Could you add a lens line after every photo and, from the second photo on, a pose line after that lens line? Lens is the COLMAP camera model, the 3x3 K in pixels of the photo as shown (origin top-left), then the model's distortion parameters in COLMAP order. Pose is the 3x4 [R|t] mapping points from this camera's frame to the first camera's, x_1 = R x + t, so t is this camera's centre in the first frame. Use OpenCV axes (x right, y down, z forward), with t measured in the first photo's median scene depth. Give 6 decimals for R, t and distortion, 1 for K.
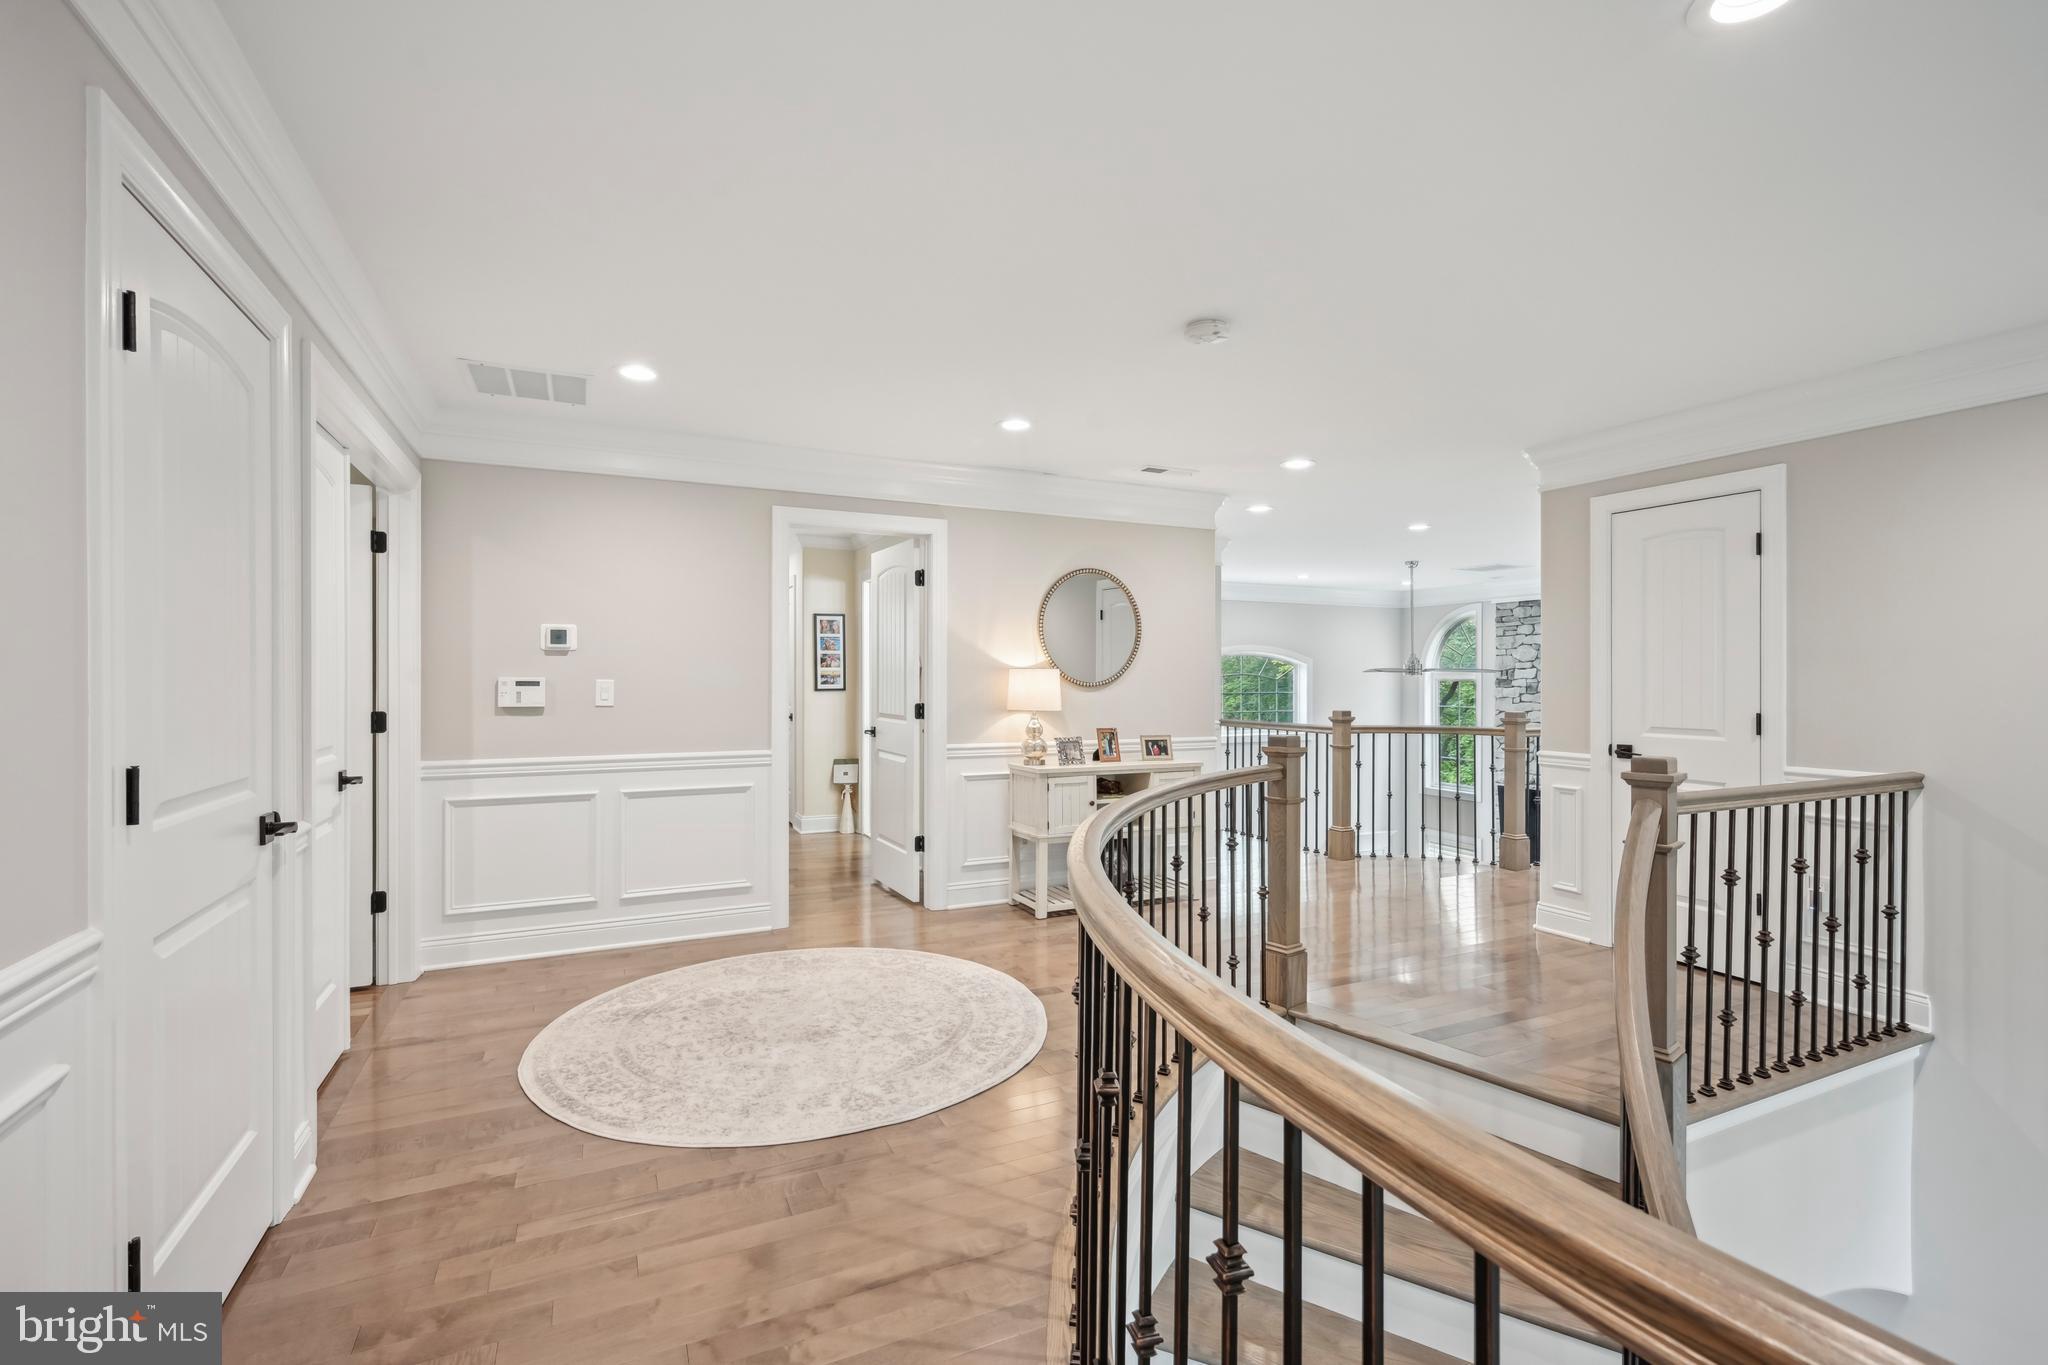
lens RADIAL K [[911.9, 0, 1024.0], [0, 911.9, 682.5], [0, 0, 1]] dist [0.001221, -0.000183]
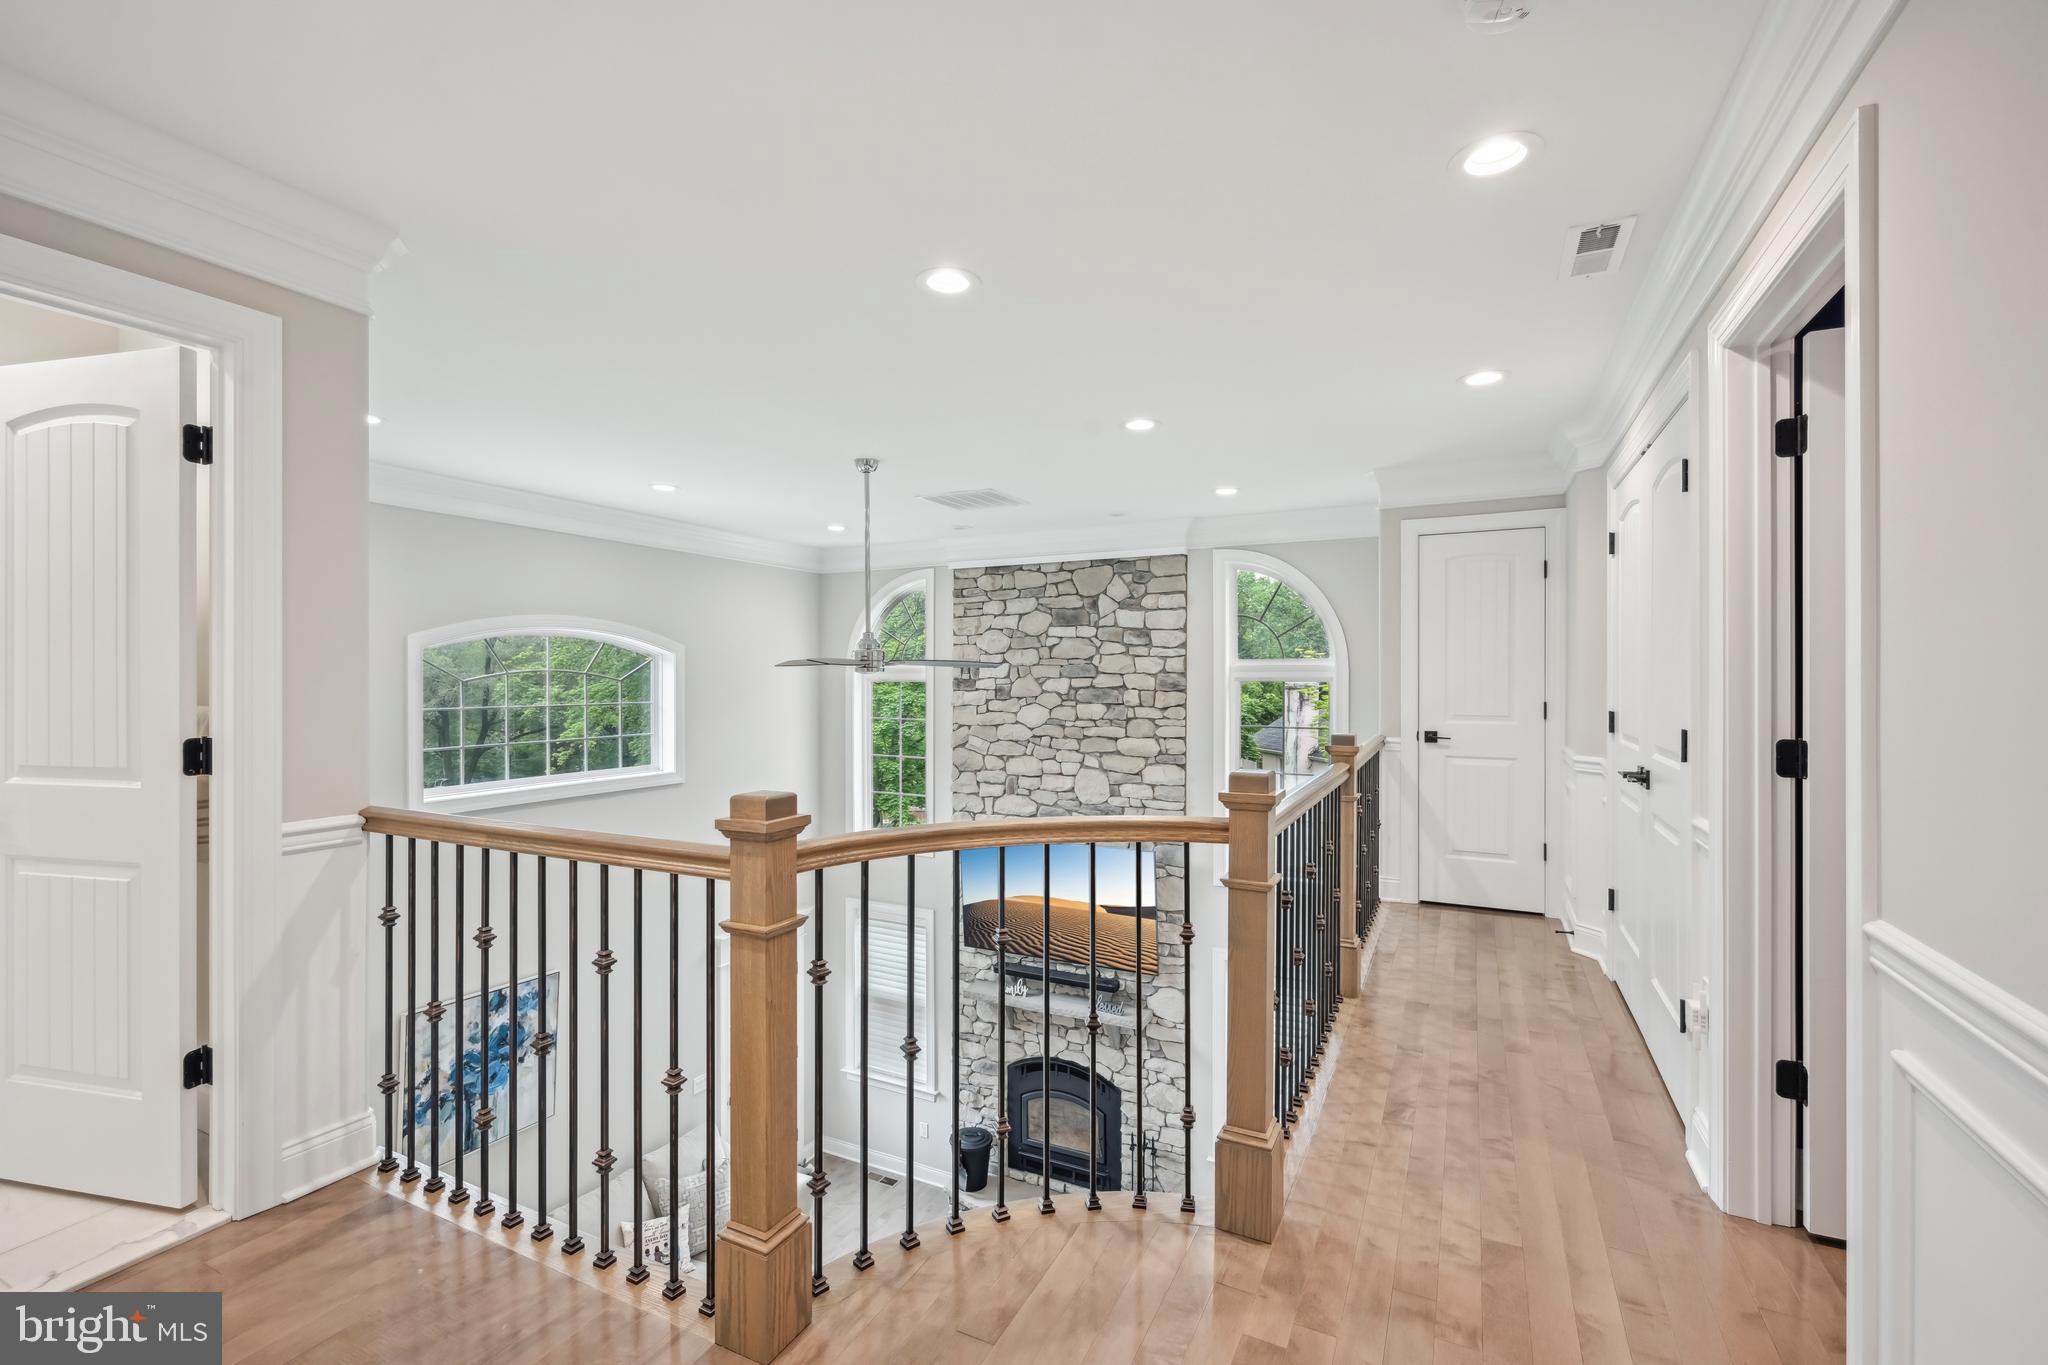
lens RADIAL K [[885.3, 0, 1019.0], [0, 885.3, 679.5], [0, 0, 1]] dist [-0.002727, -0.000291]
pose [[0.791048, -0.002982, 0.611746, 0.150107], [0.004683, 0.999988, -0.001182, -0.002206], [-0.611736, 0.003800, 0.791053, 0.452217]]
